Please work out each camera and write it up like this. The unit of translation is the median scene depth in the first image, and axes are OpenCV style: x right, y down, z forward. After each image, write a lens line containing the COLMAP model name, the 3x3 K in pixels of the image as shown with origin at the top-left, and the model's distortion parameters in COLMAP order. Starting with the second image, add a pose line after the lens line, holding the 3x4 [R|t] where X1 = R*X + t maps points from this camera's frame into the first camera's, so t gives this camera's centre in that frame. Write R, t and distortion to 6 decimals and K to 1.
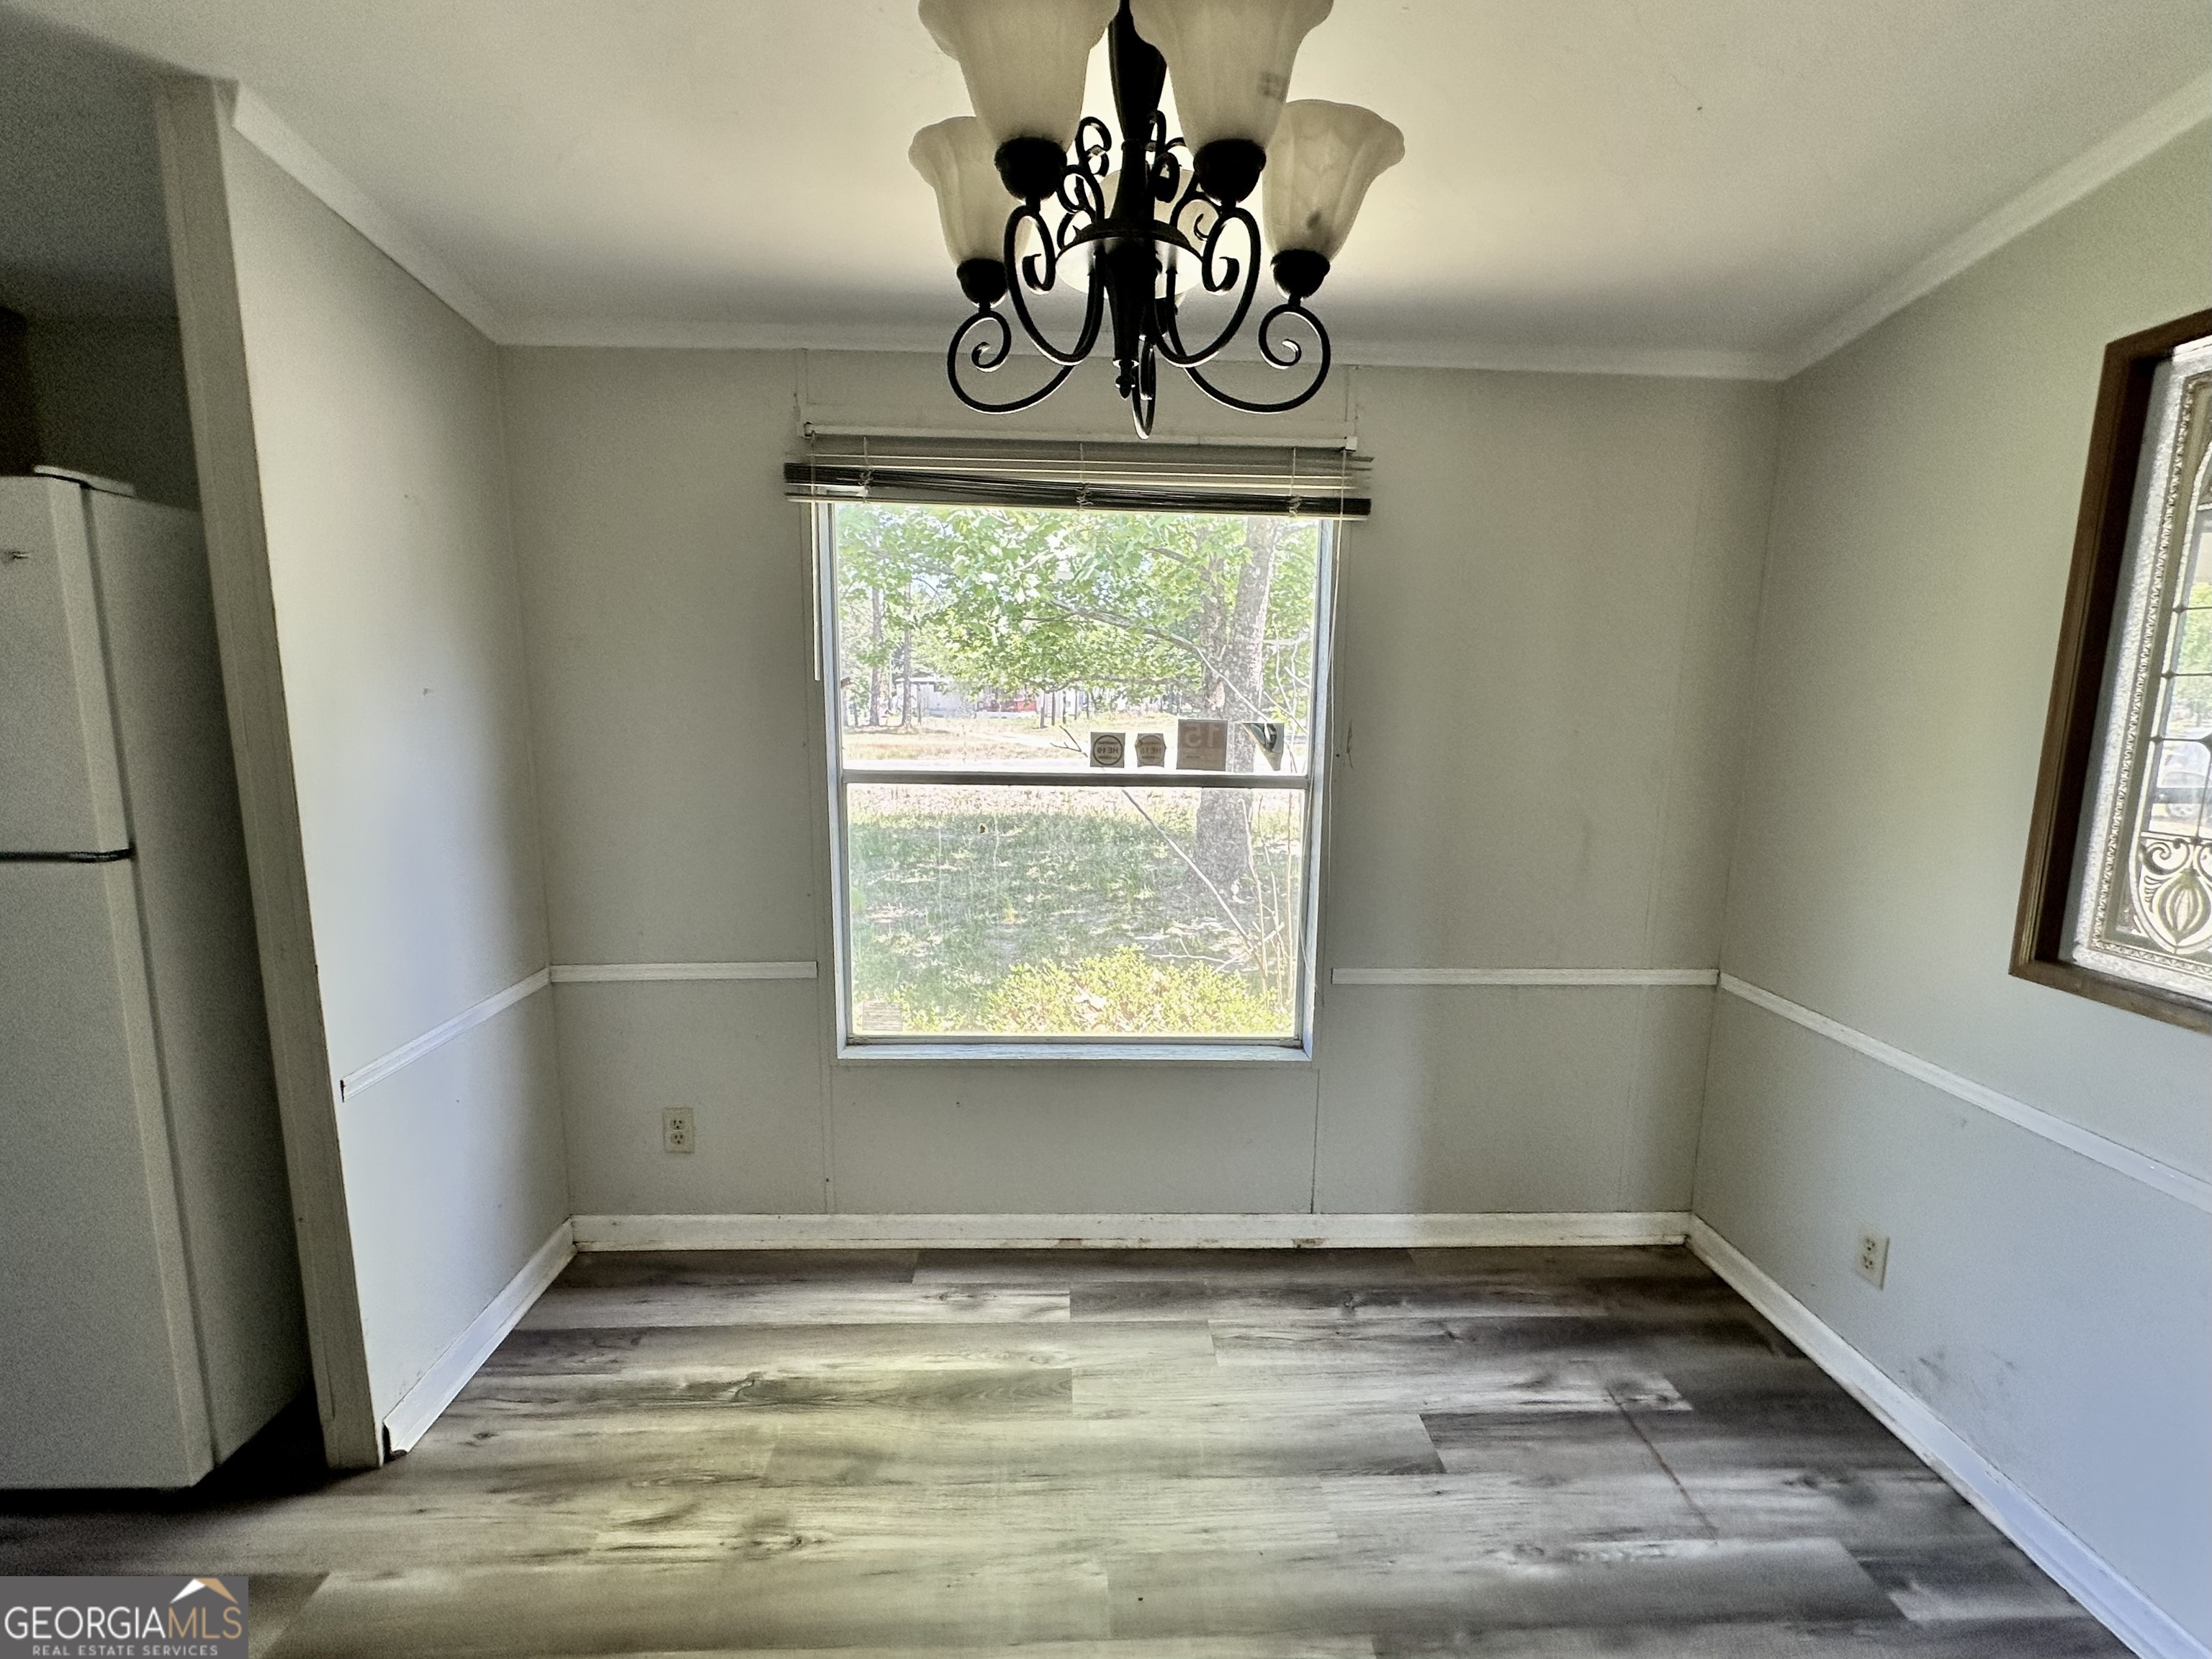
lens RADIAL K [[1003.7, 0, 1109.4], [0, 1003.7, 843.8], [0, 0, 1]] dist [-0.001870, 0.000571]
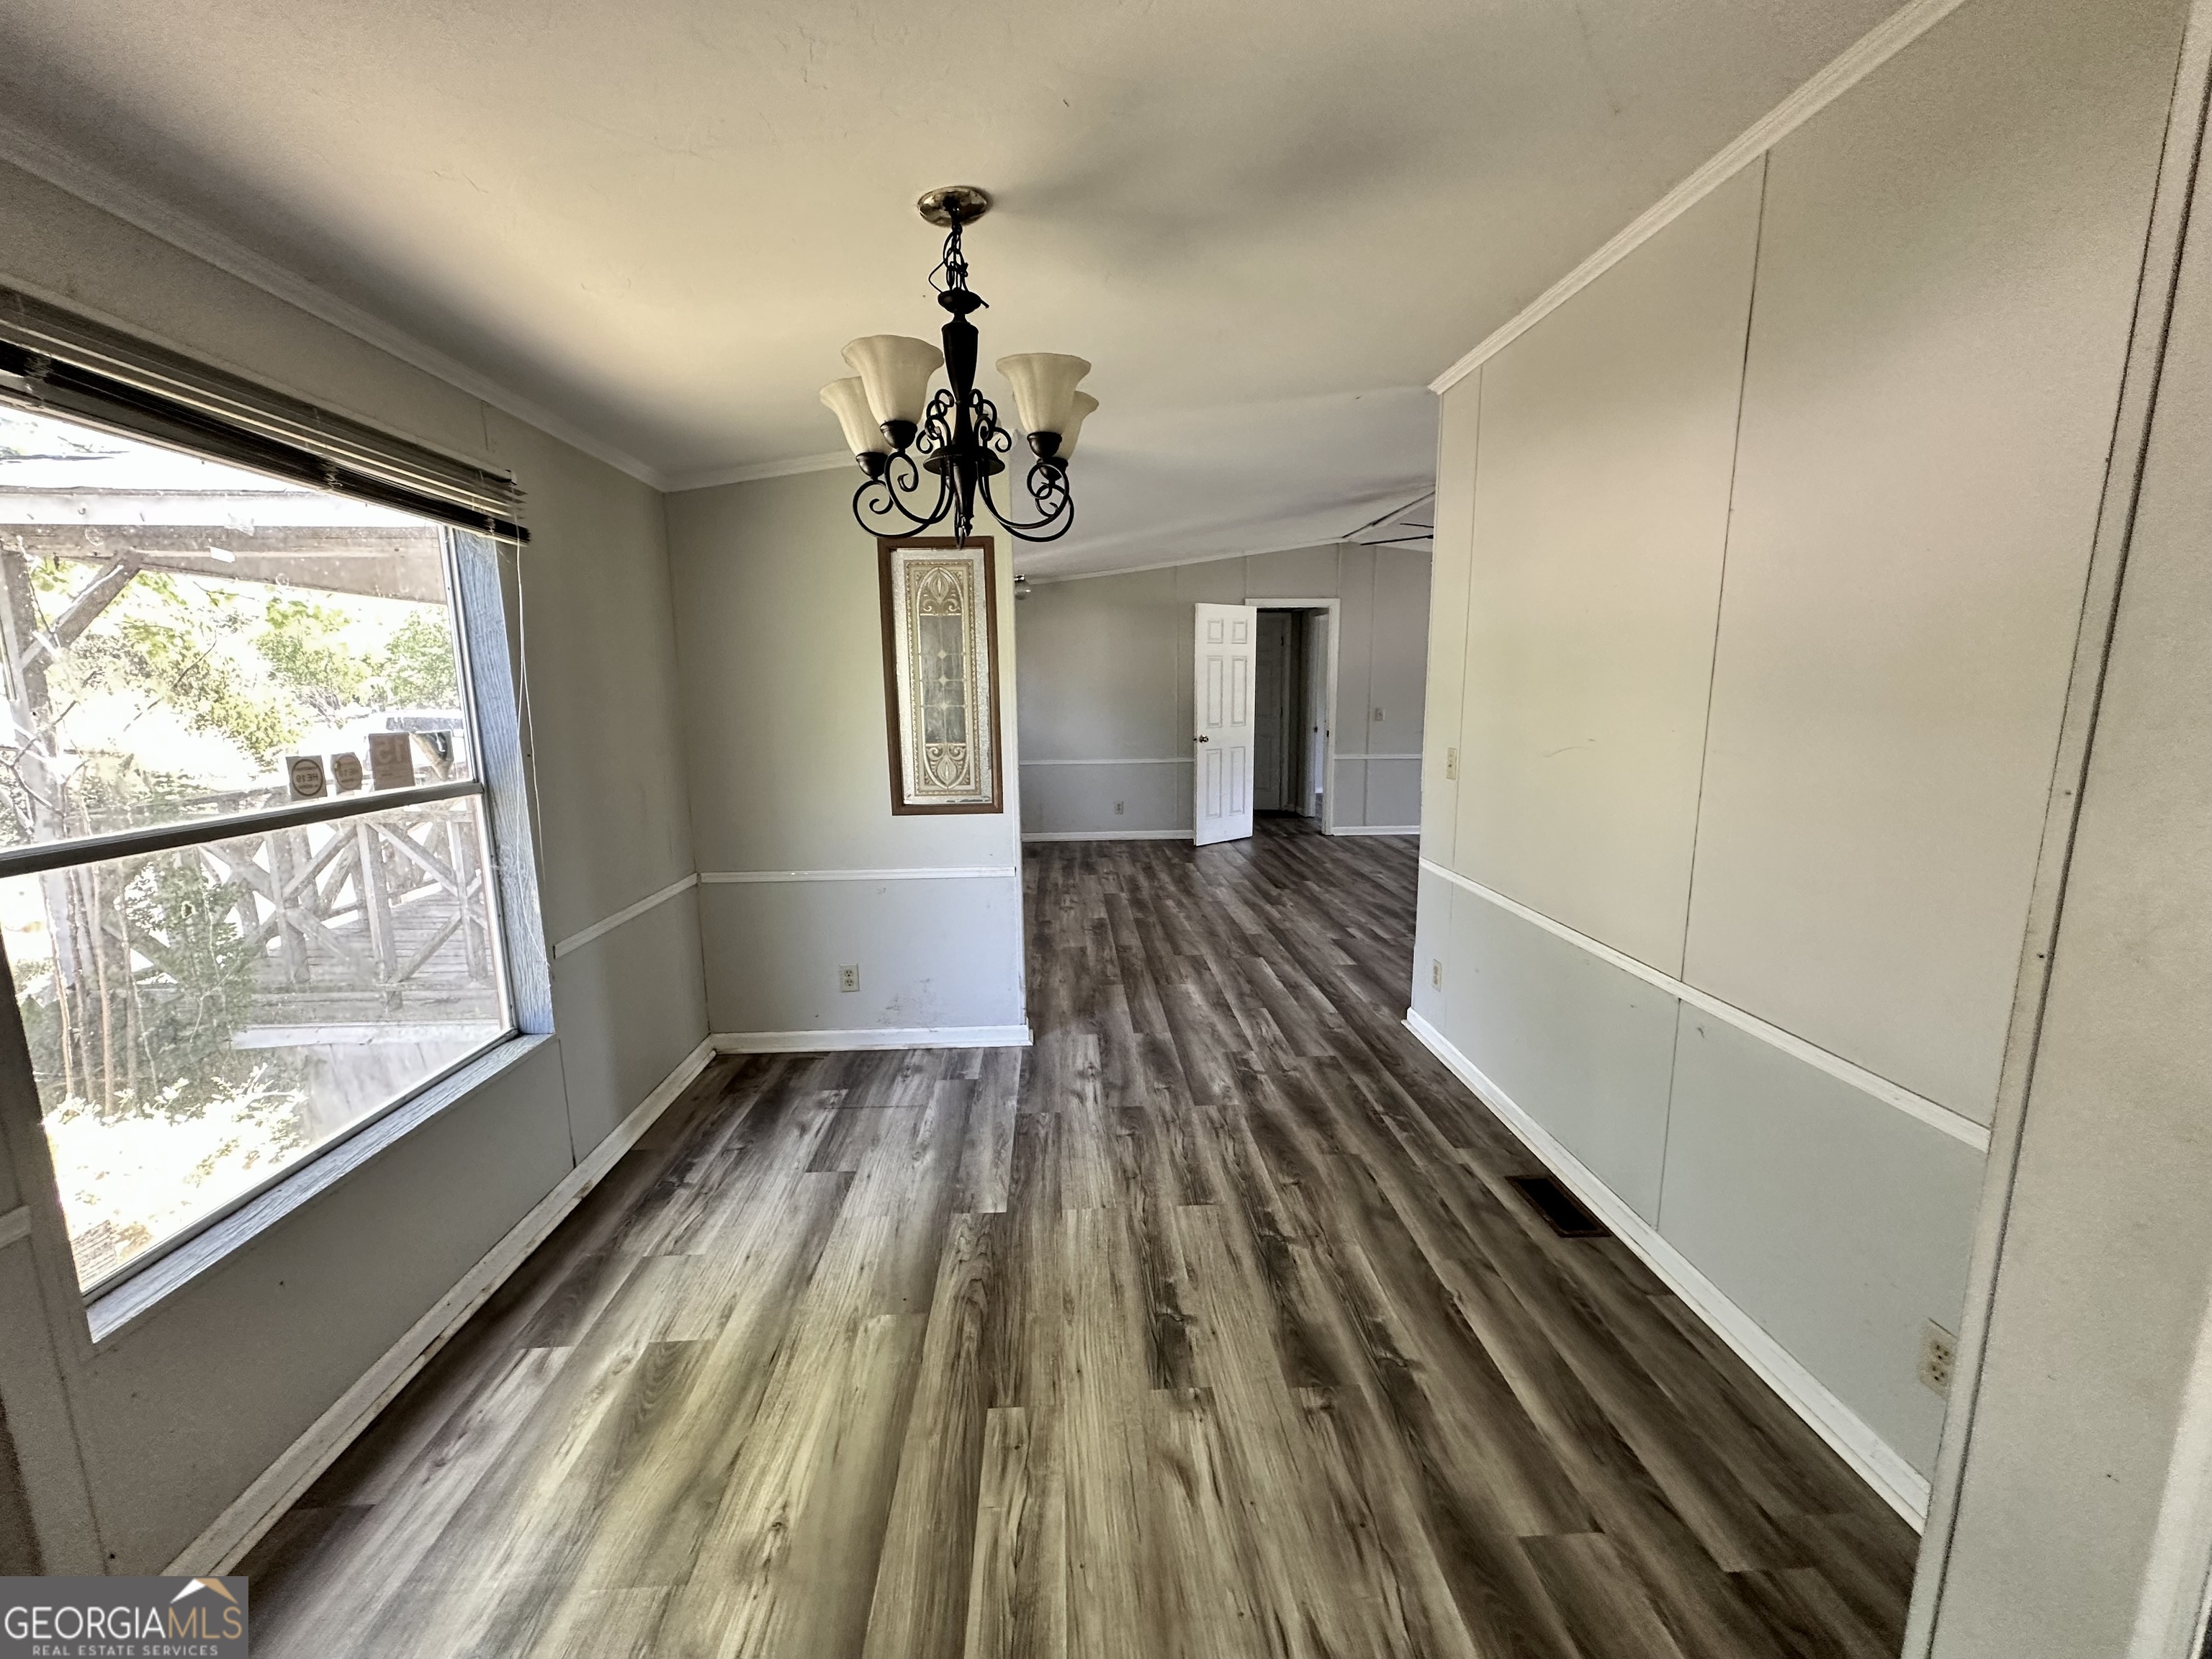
lens RADIAL K [[887.4, 0, 1098.8], [0, 887.4, 829.5], [0, 0, 1]] dist [-0.006178, -0.000271]
pose [[-0.008599, -0.171276, 0.985186, -0.791250], [0.167156, 0.971113, 0.170289, -0.073045], [-0.985893, 0.166144, 0.020279, 0.390150]]
